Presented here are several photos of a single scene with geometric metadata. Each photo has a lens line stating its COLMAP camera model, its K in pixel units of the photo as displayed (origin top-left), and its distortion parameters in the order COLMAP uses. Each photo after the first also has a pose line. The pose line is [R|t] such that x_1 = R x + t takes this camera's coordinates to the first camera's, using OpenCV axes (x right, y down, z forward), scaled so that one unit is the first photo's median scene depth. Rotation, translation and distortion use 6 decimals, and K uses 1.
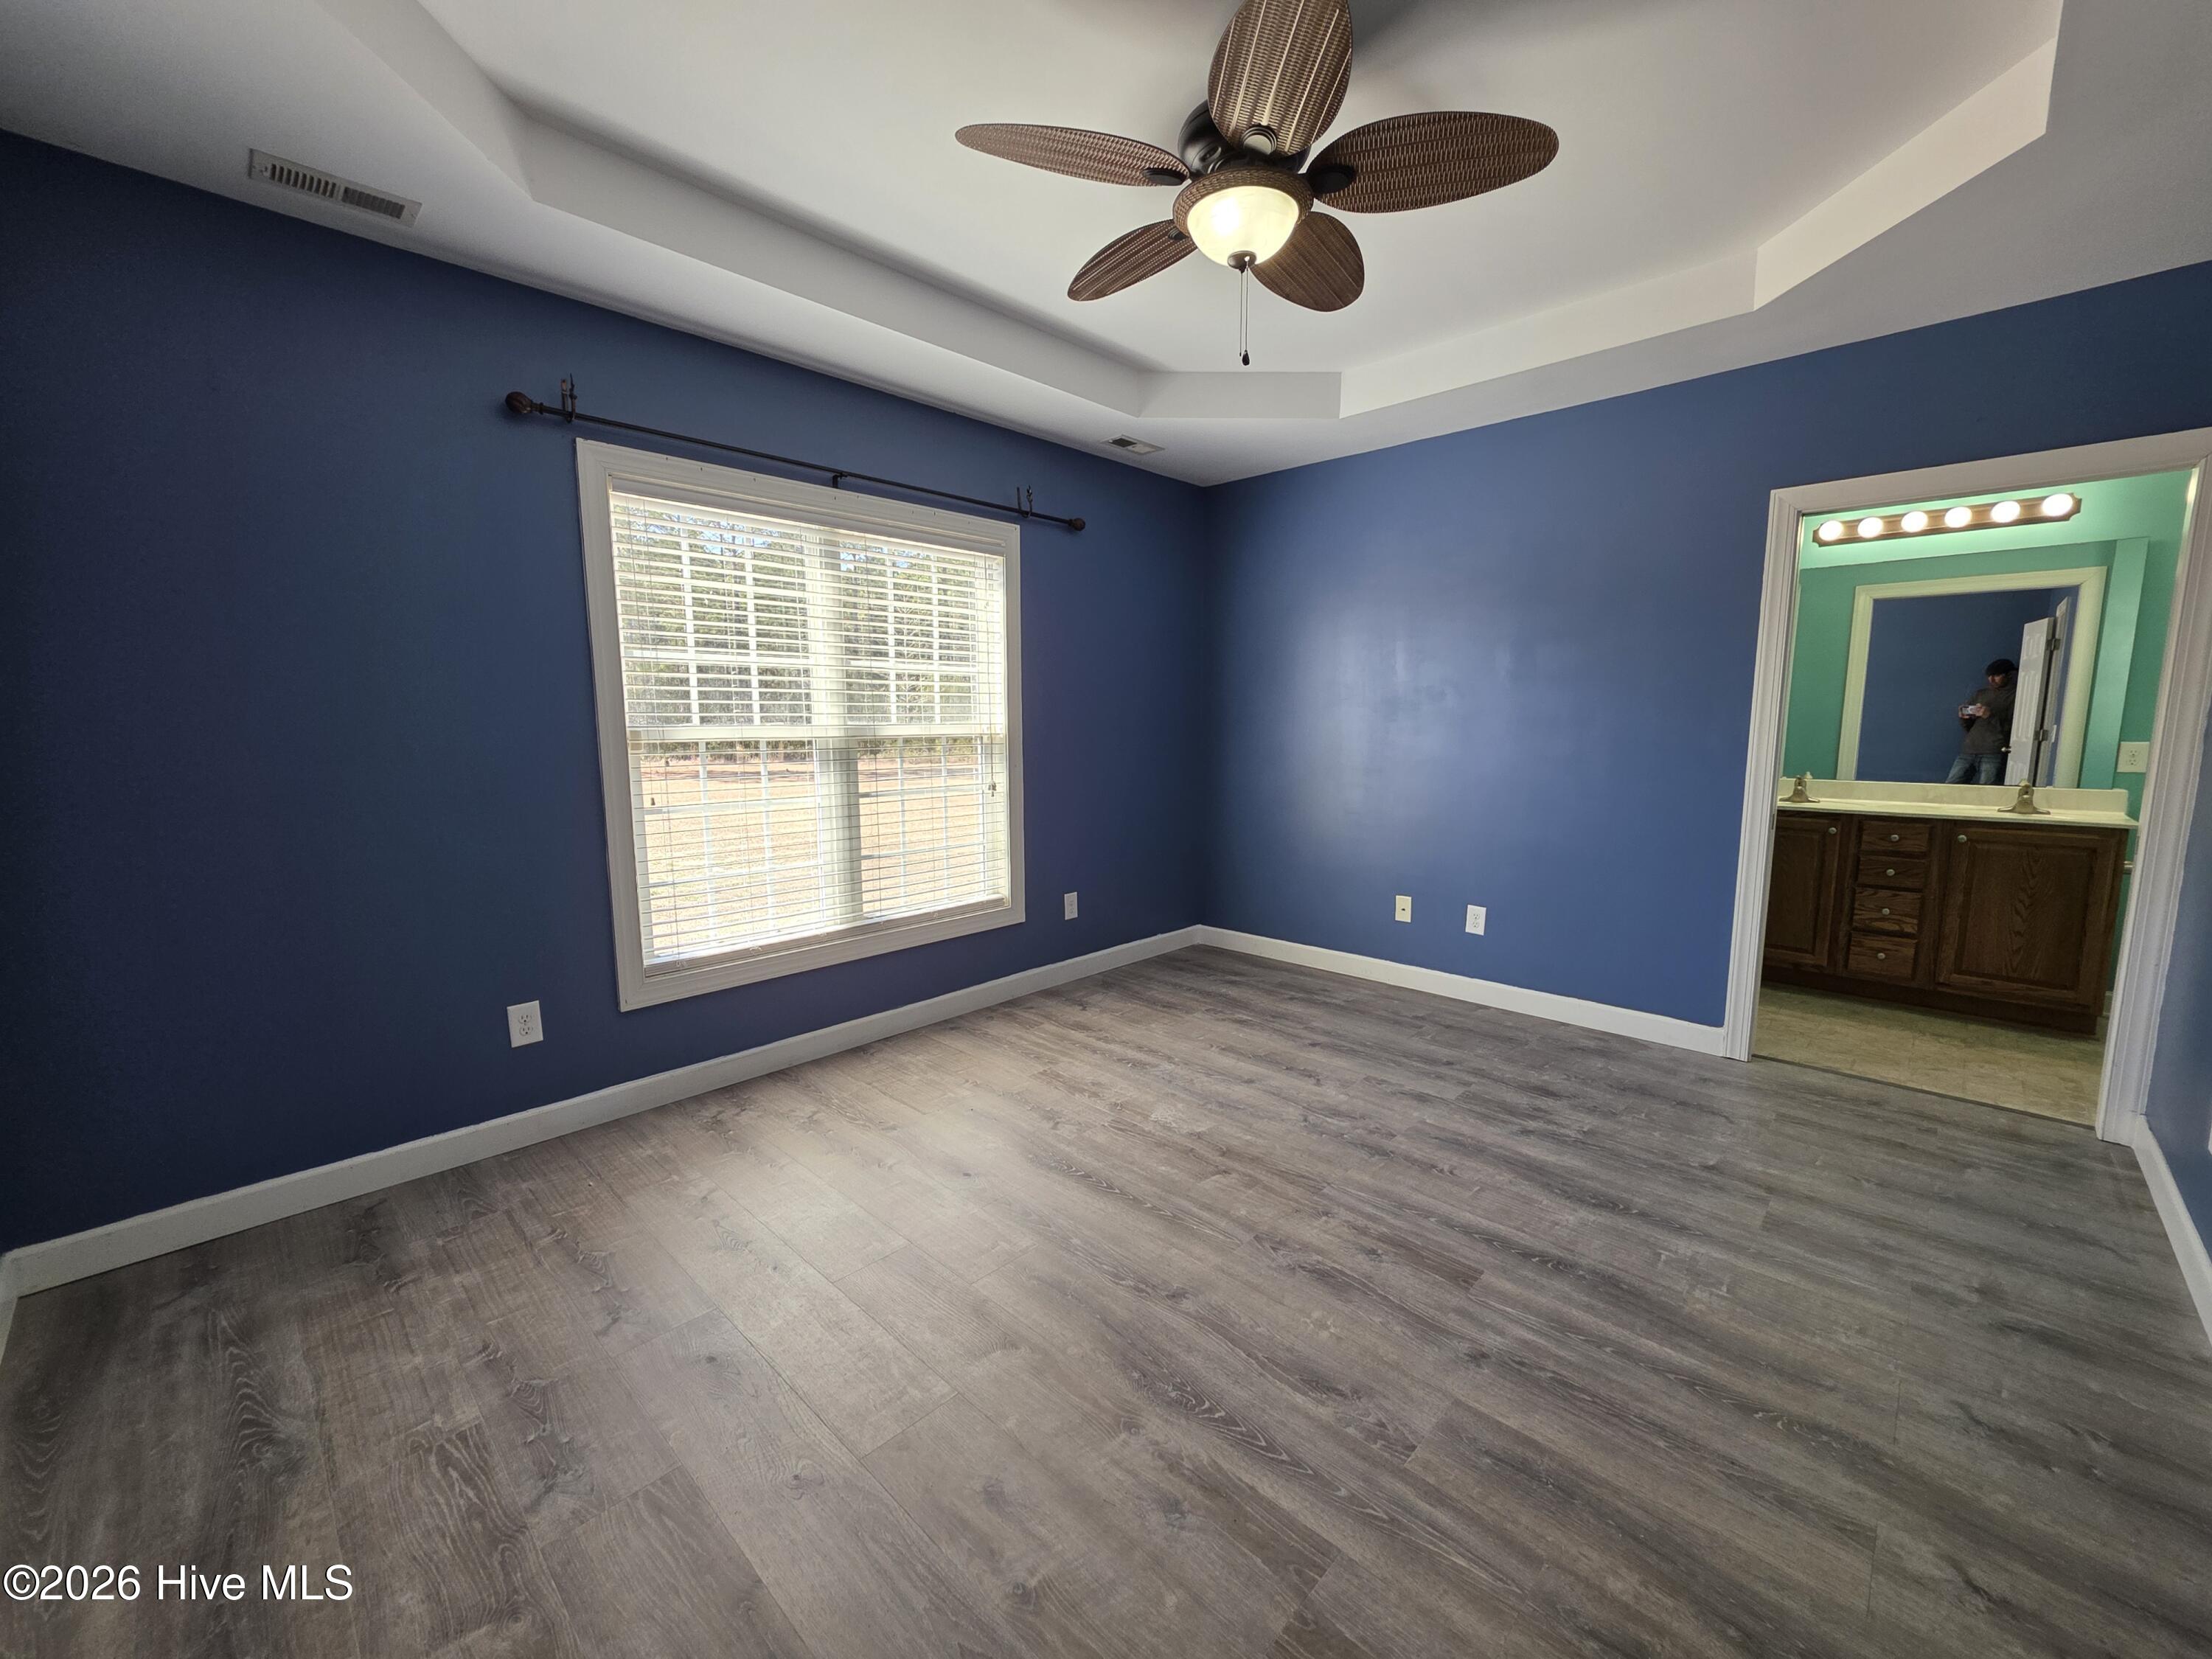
lens RADIAL K [[886.4, 0, 1108.6], [0, 886.4, 830.9], [0, 0, 1]] dist [0.000227, 0.000757]
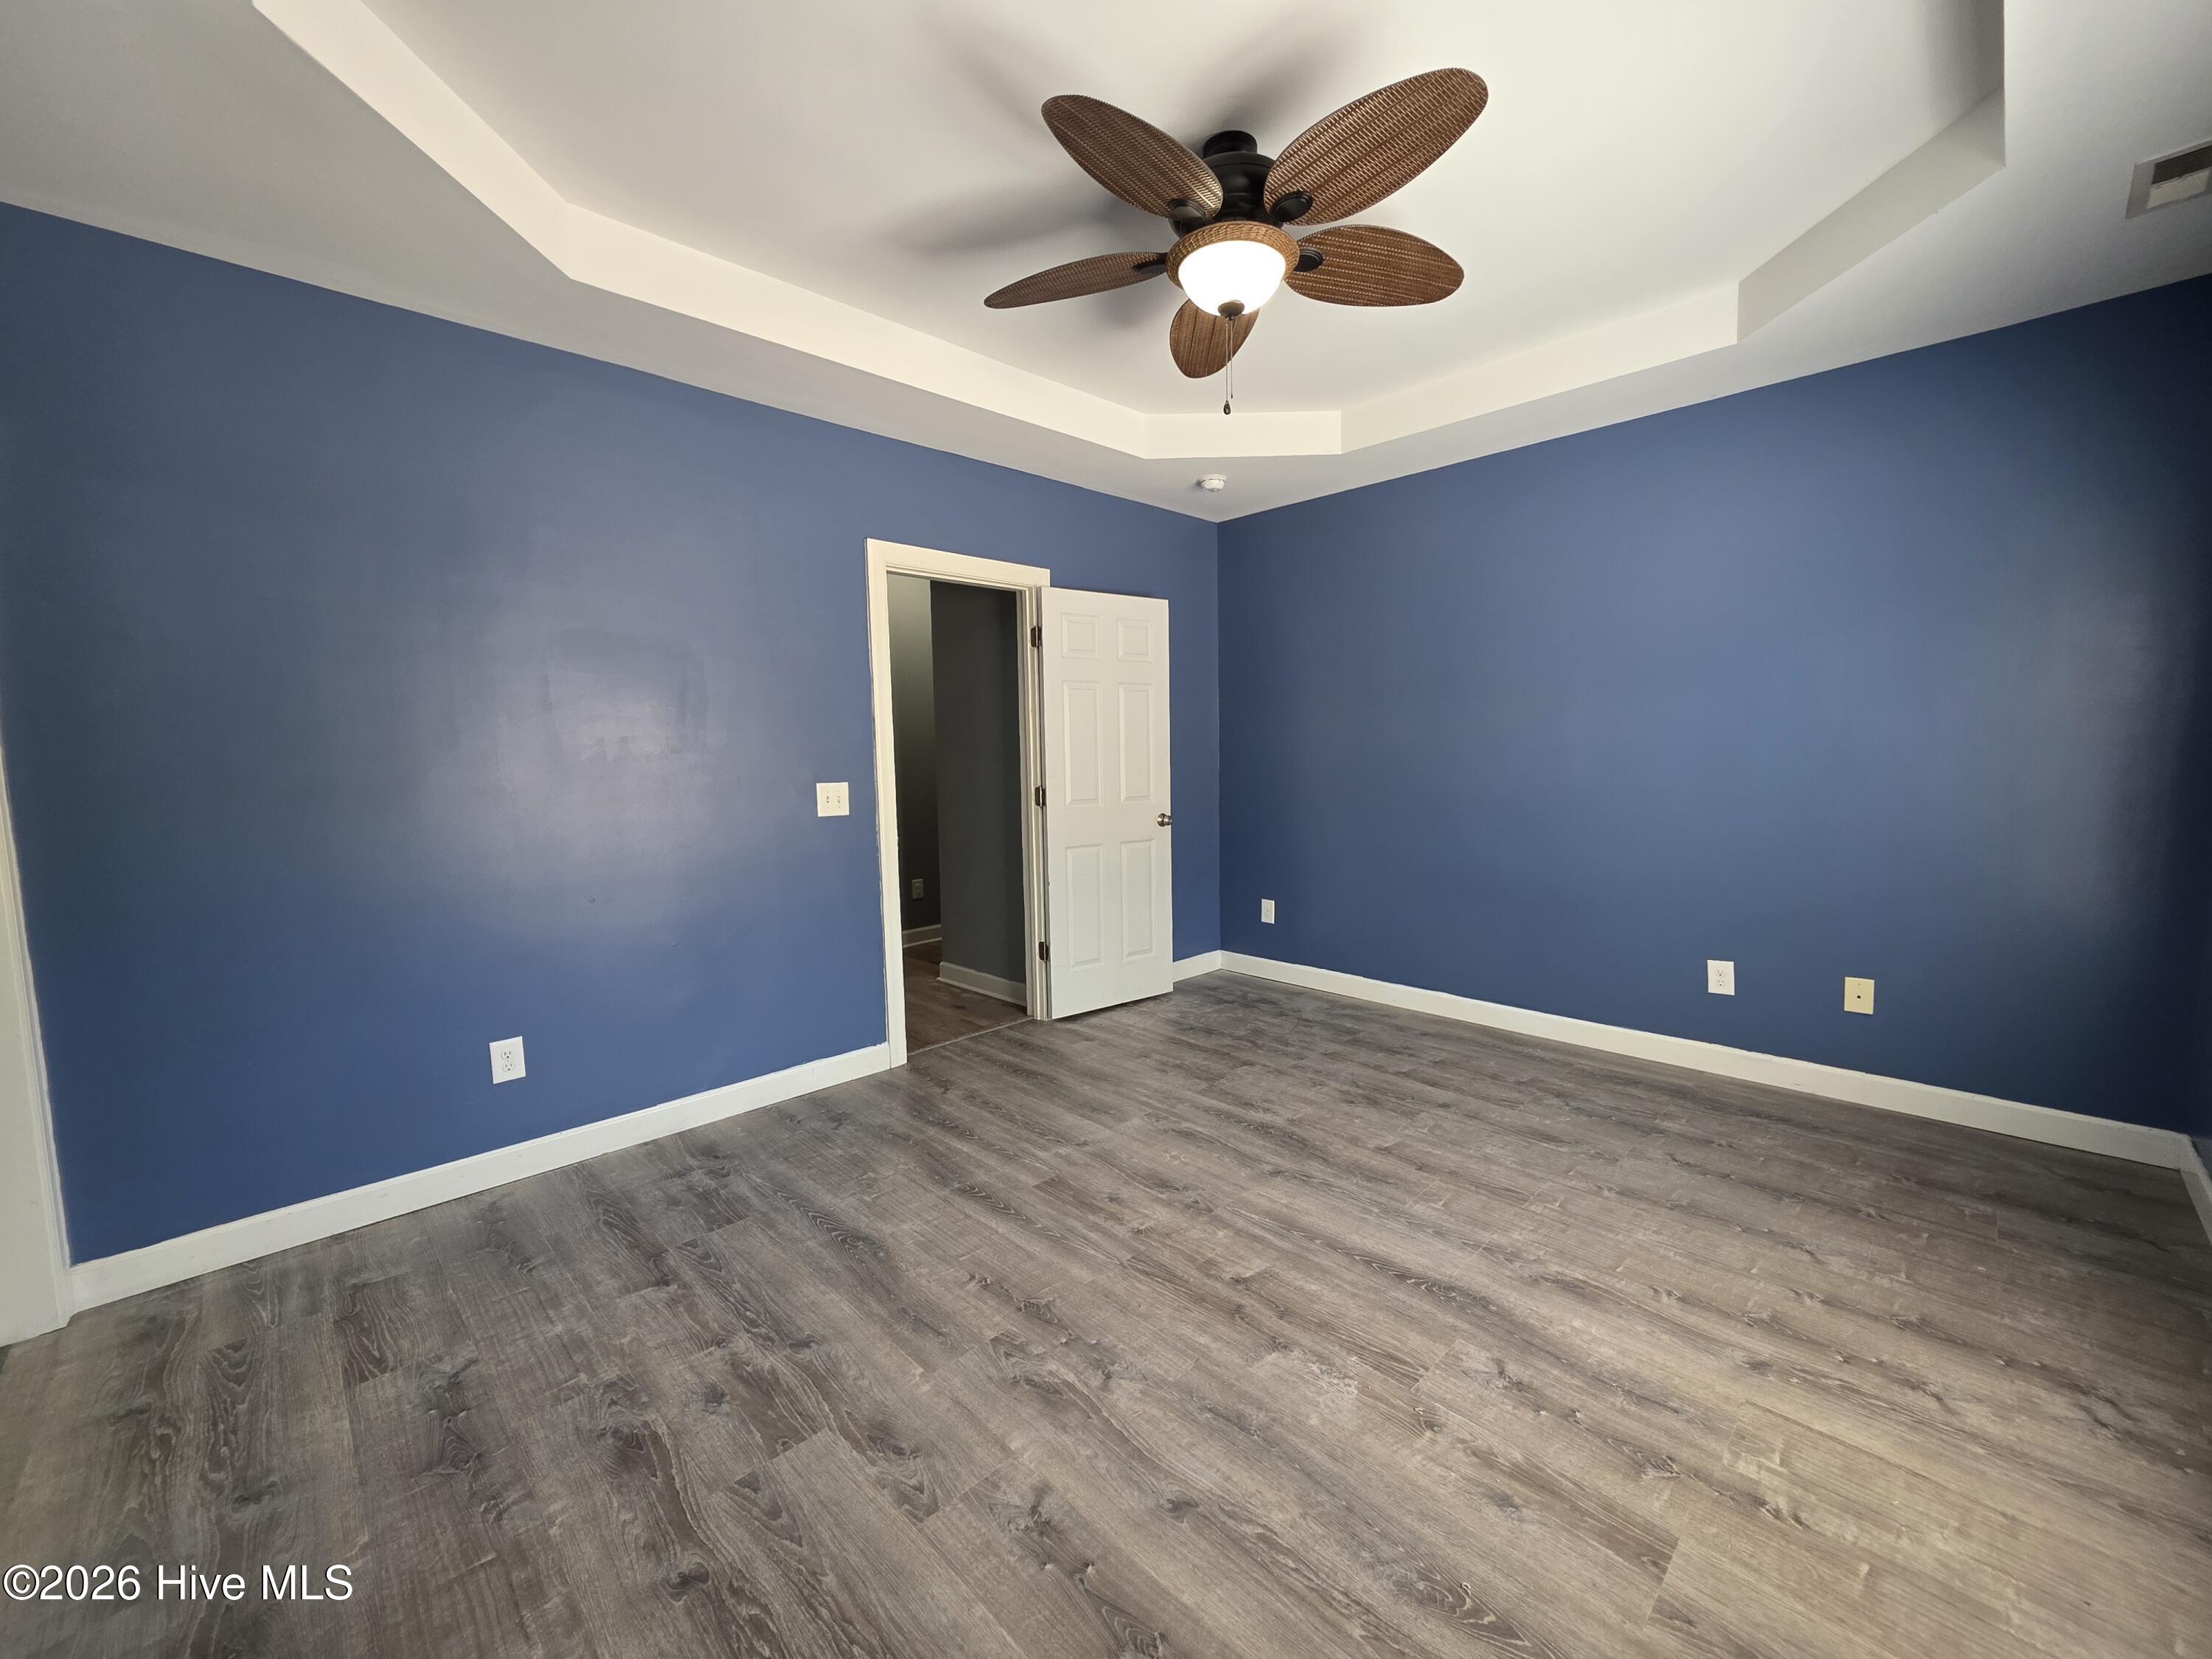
lens RADIAL K [[886.4, 0, 1105.6], [0, 886.4, 830.1], [0, 0, 1]] dist [0.000227, 0.000757]
pose [[-0.999303, 0.016817, 0.033340, 0.237827], [0.023751, 0.975216, 0.219977, -0.236069], [-0.028814, 0.220615, -0.974935, 1.856238]]
